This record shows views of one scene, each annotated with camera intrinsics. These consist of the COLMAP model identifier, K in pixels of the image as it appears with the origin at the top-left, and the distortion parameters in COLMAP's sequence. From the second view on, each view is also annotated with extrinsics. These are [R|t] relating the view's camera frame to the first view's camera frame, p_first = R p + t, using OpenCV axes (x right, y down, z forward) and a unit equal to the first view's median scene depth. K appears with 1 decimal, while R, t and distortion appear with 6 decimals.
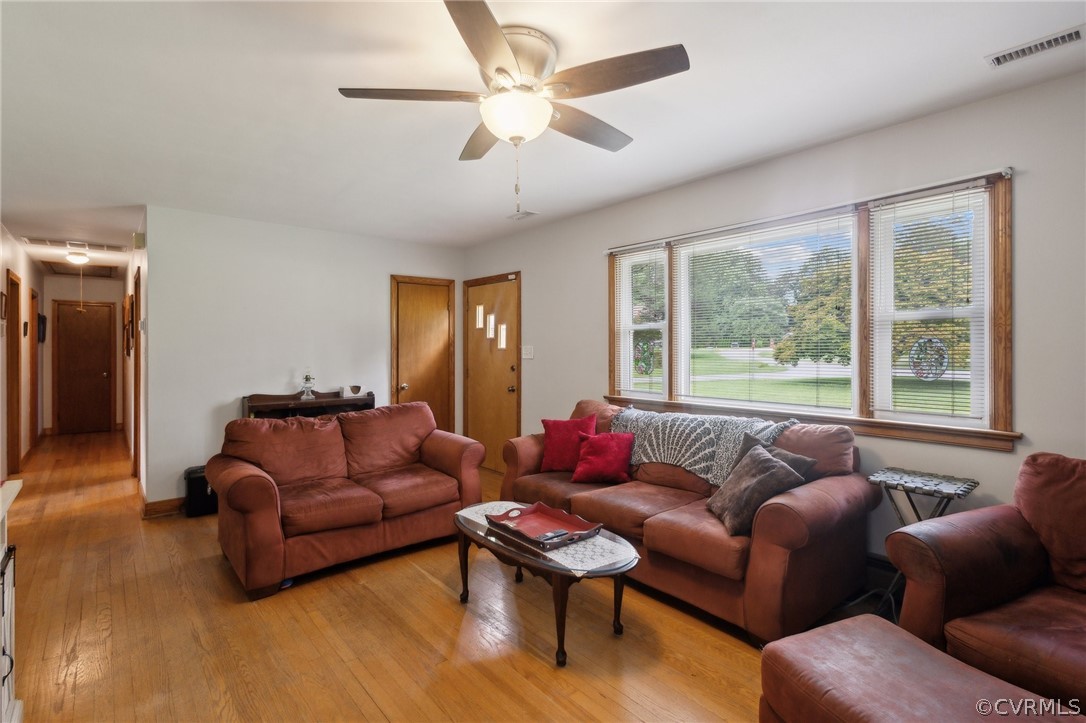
lens RADIAL K [[512.4, 0, 548.2], [0, 512.4, 347.2], [0, 0, 1]] dist [0.000130, -0.000221]
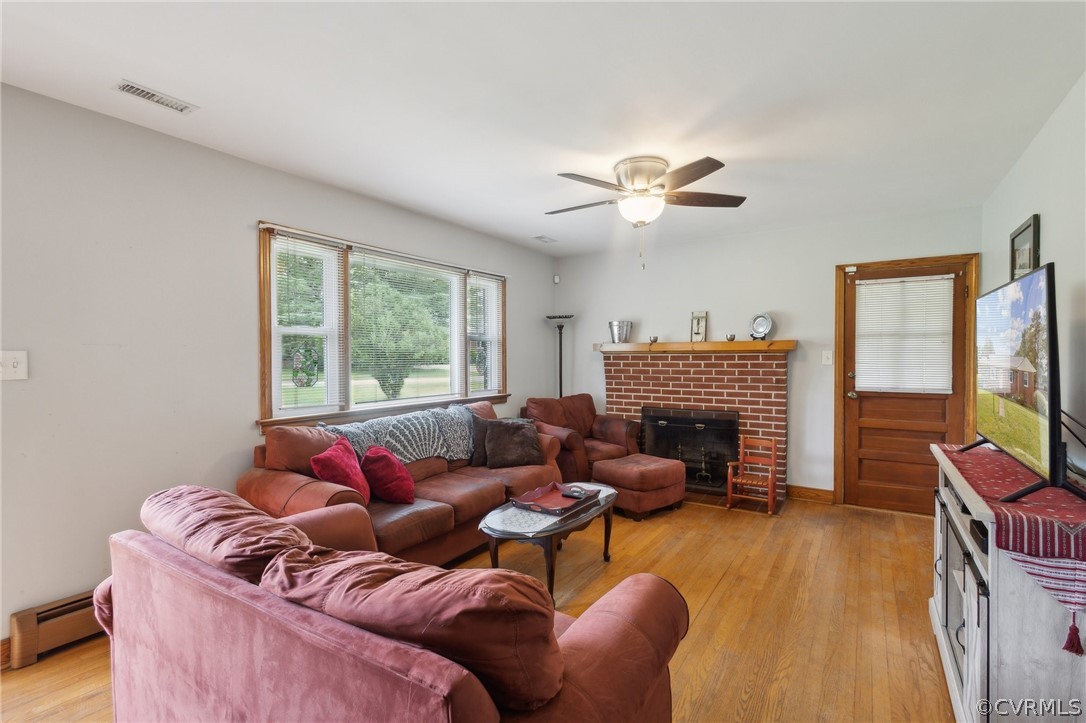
lens RADIAL K [[512.4, 0, 548.2], [0, 512.4, 347.2], [0, 0, 1]] dist [0.000130, -0.000221]
pose [[-0.303134, 0.024045, 0.952645, -0.791334], [0.002660, 0.999699, -0.024387, 0.010291], [-0.952944, -0.004859, -0.303107, 0.928922]]
